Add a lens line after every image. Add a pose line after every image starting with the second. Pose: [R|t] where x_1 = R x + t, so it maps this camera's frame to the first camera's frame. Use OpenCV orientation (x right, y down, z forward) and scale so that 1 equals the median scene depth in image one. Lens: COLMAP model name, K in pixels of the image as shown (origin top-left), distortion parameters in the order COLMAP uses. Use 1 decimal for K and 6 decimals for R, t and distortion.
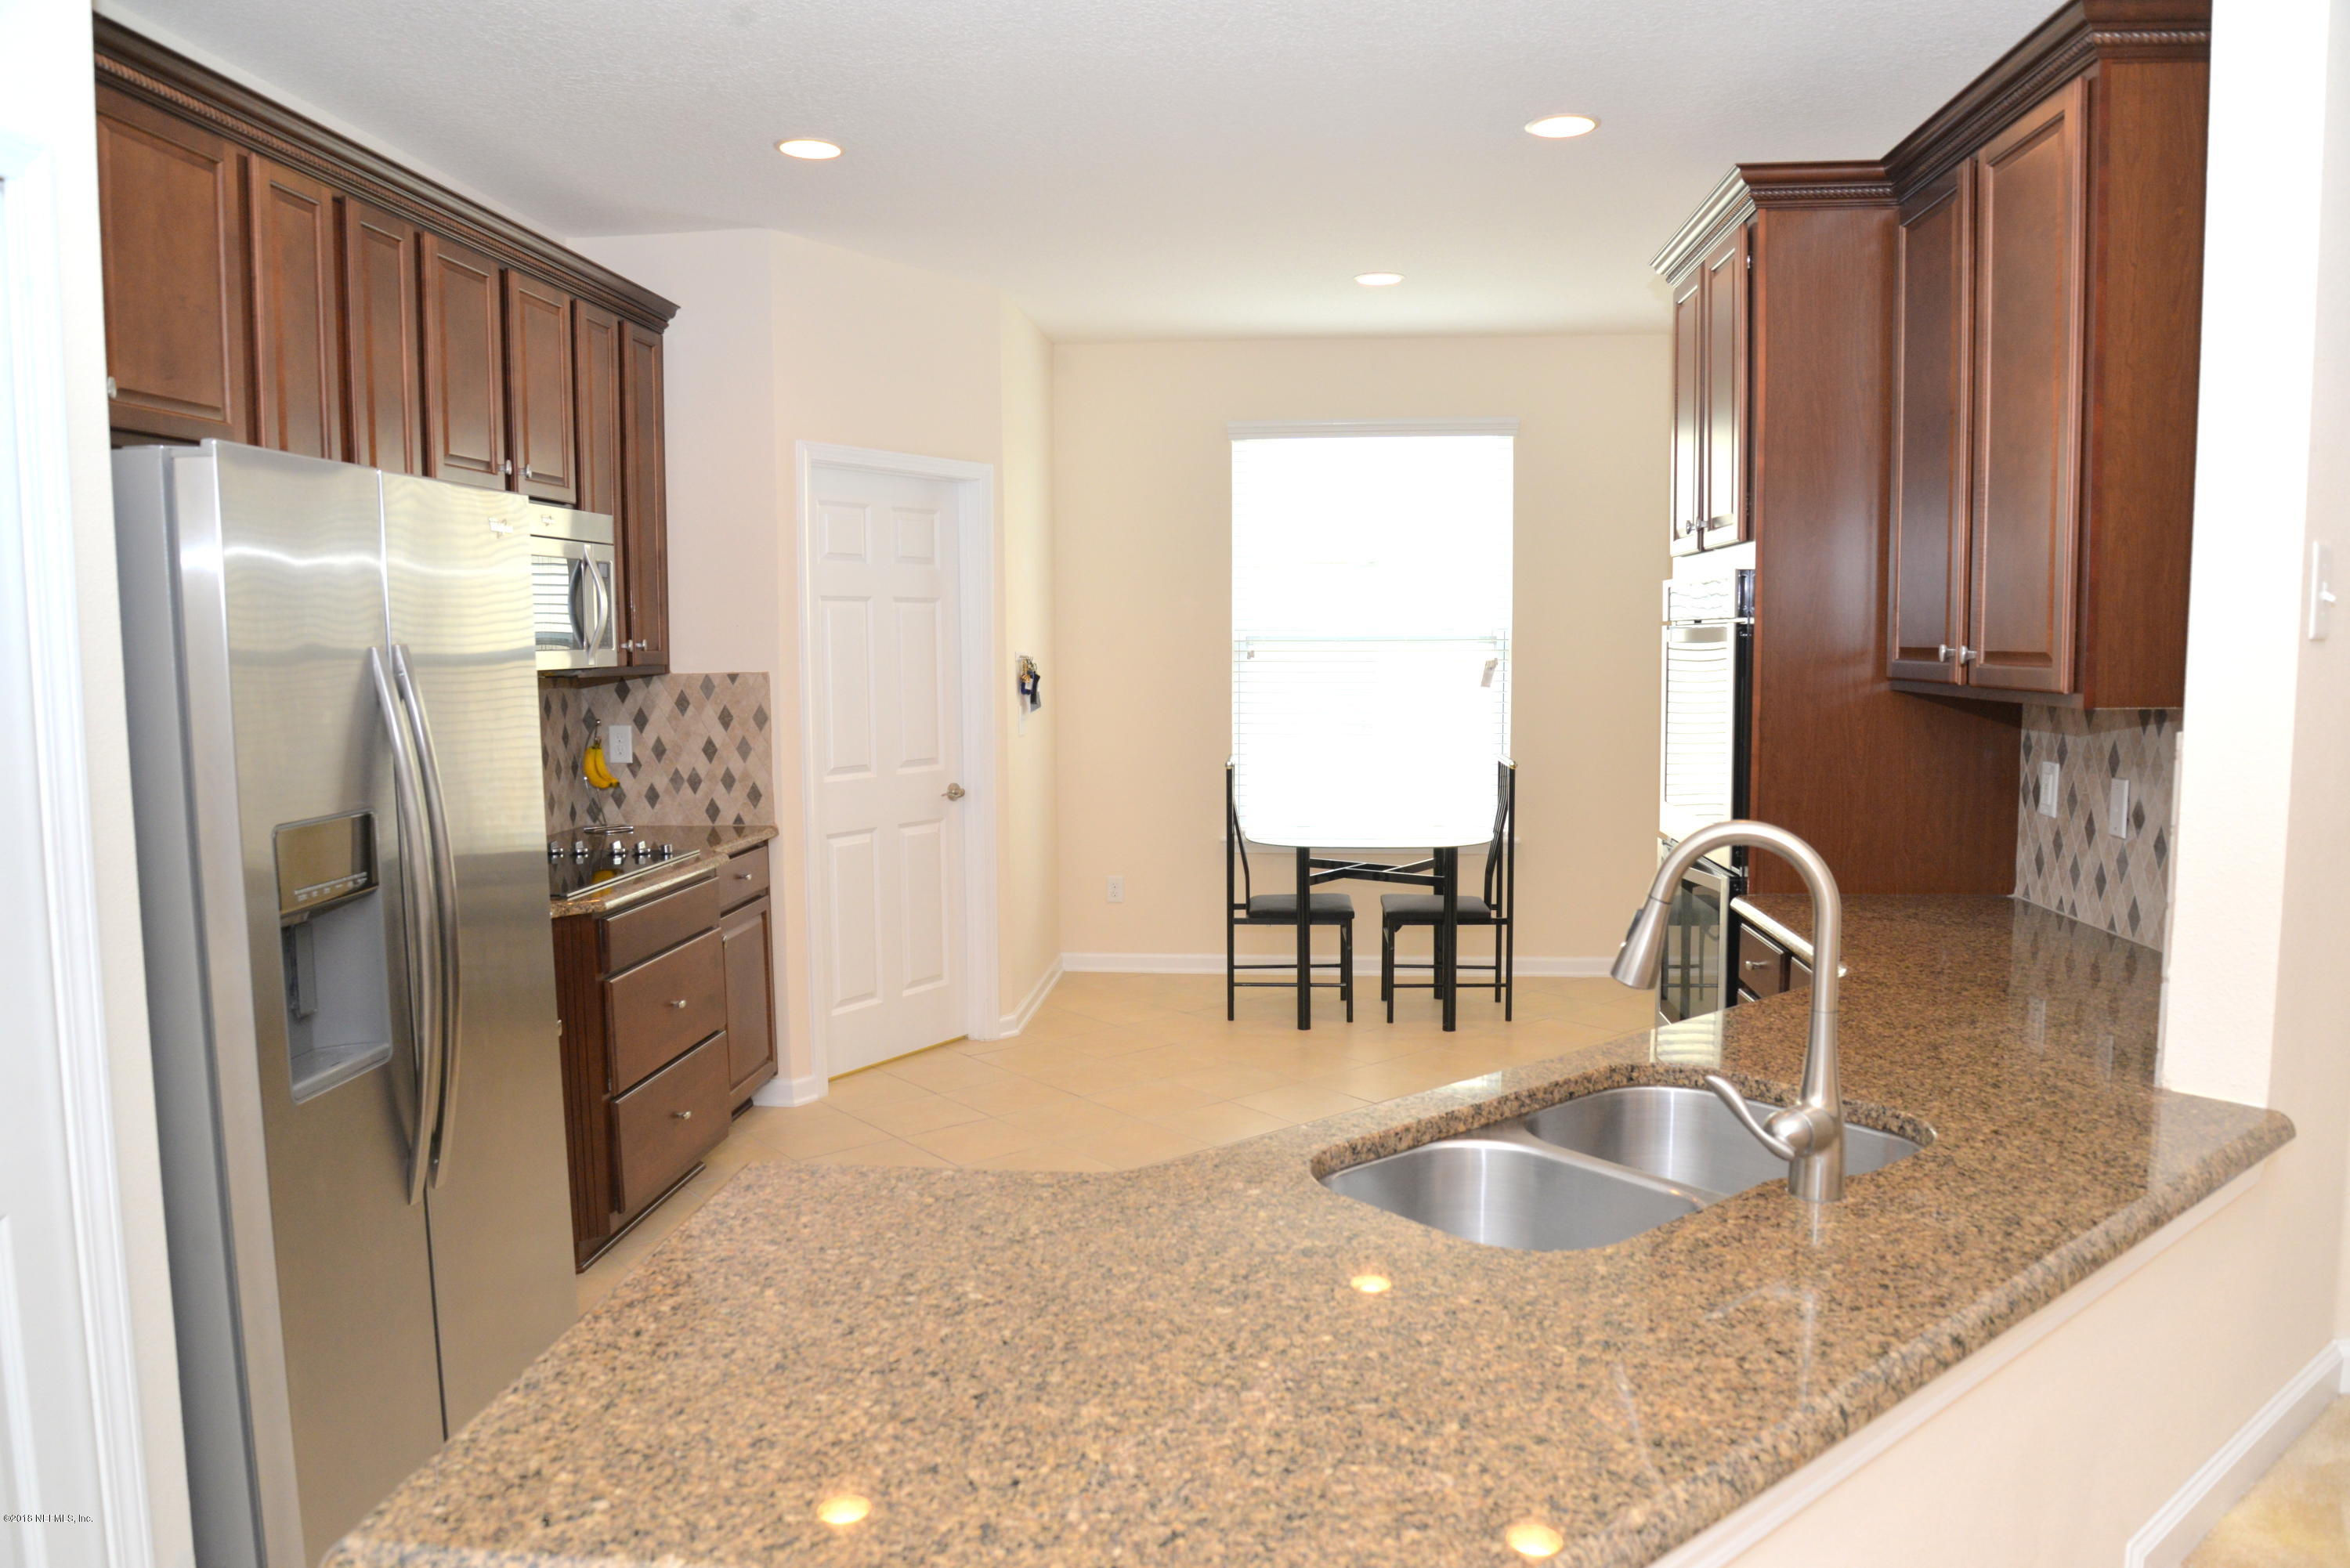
lens RADIAL K [[1597.1, 0, 1183.2], [0, 1597.1, 785.7], [0, 0, 1]] dist [-0.085734, 0.025397]
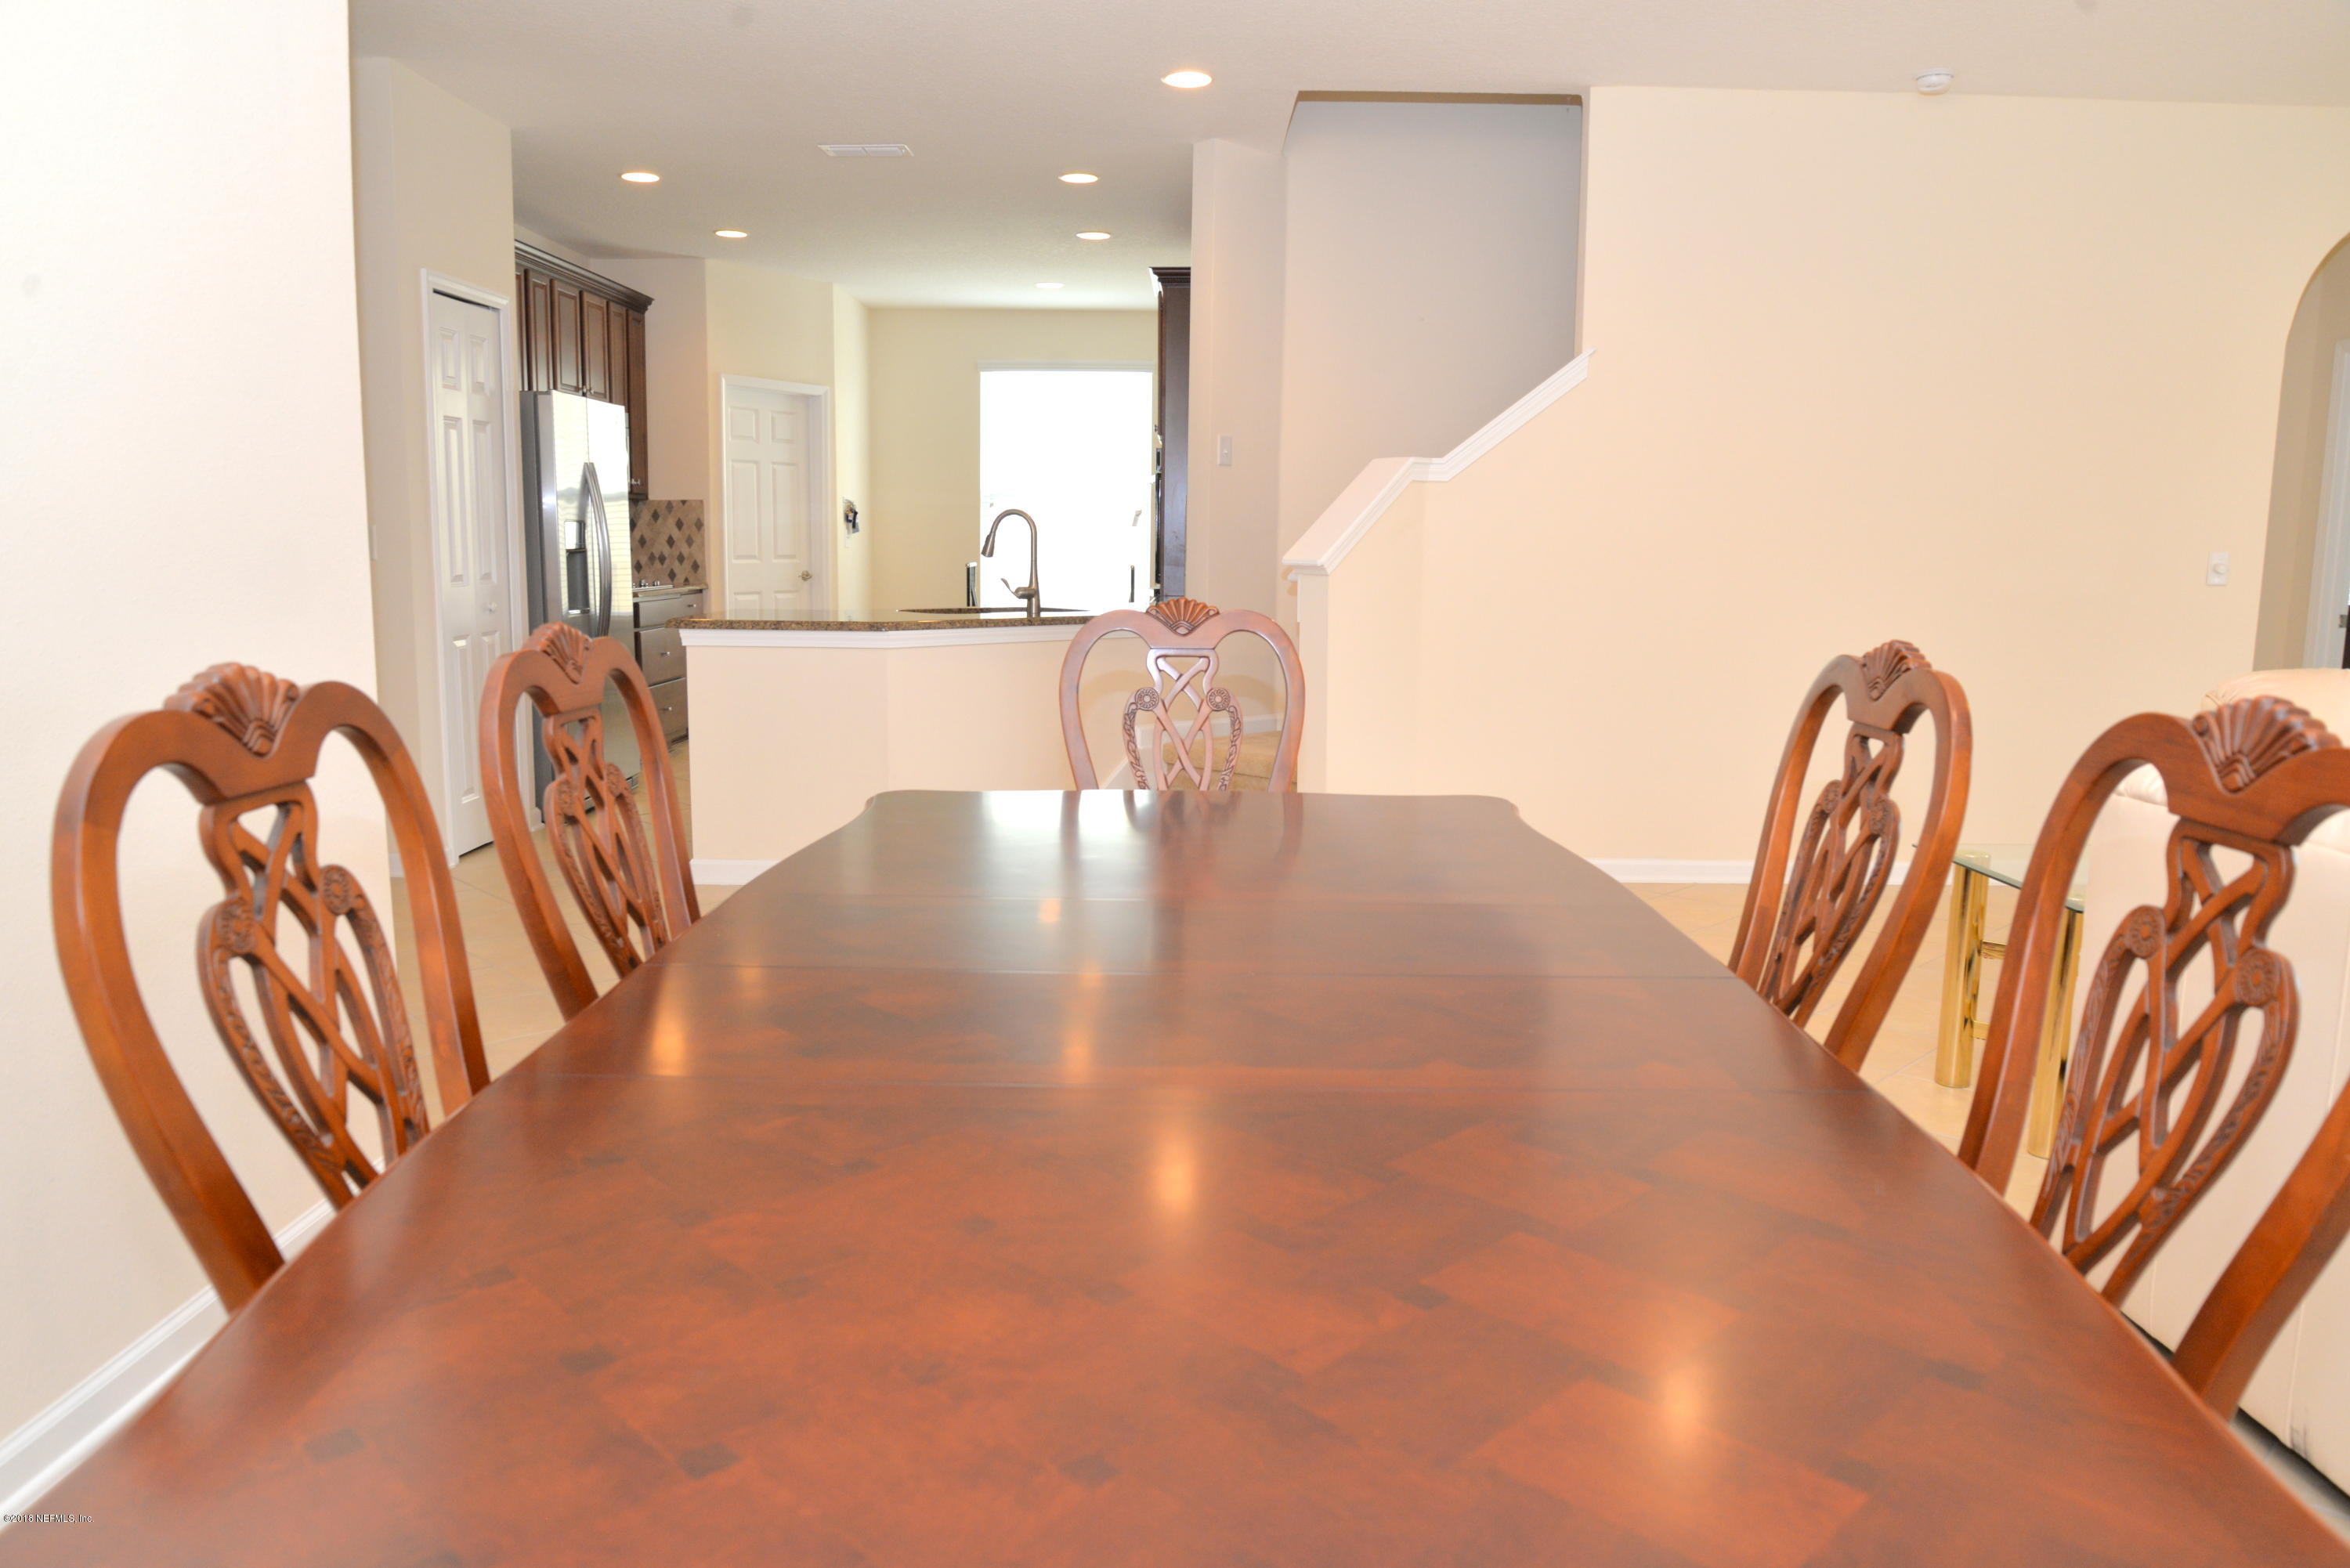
lens RADIAL K [[1597.1, 0, 1168.6], [0, 1597.1, 769.5], [0, 0, 1]] dist [-0.085734, 0.025397]
pose [[0.997327, 0.004792, 0.072911, 0.146054], [-0.008313, 0.998810, 0.048053, 0.149431], [-0.072594, -0.048531, 0.996180, -0.888786]]
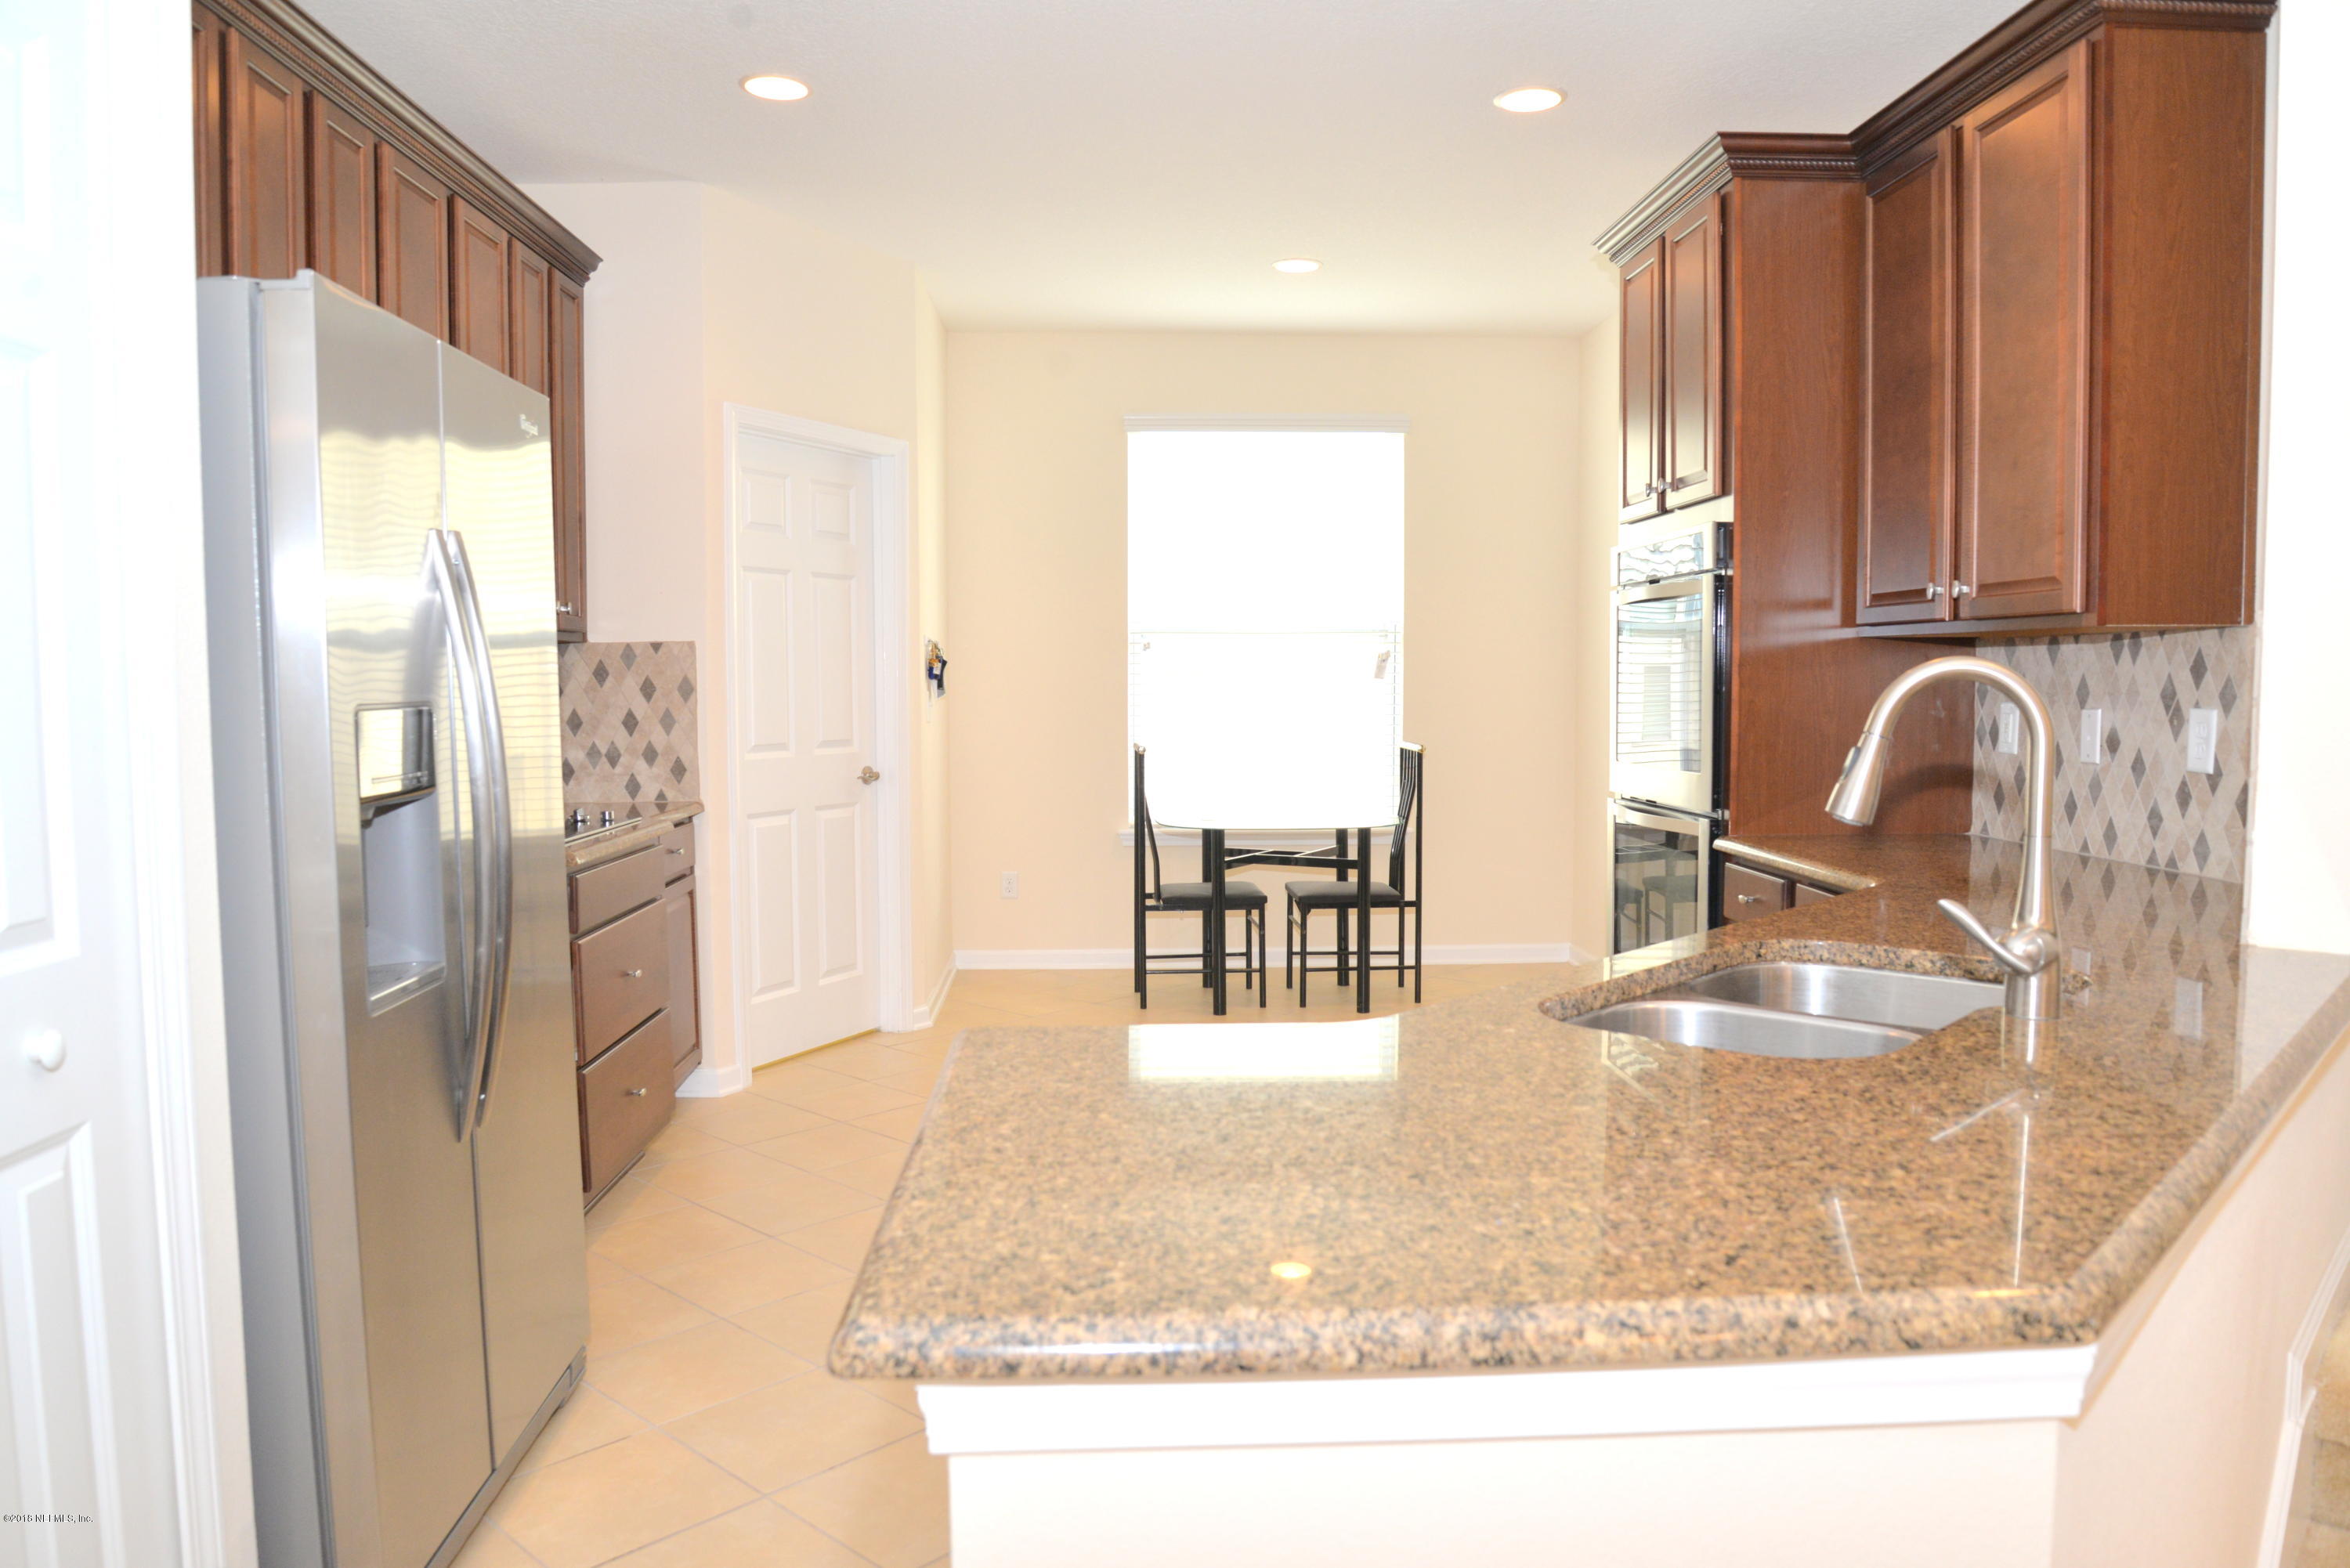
lens RADIAL K [[1597.1, 0, 1175.2], [0, 1597.1, 790.6], [0, 0, 1]] dist [-0.085734, 0.025397]
pose [[0.991309, -0.005785, 0.131429, -0.099805], [0.008957, 0.999682, -0.023559, 0.043972], [-0.131251, 0.024531, 0.991046, 0.015499]]
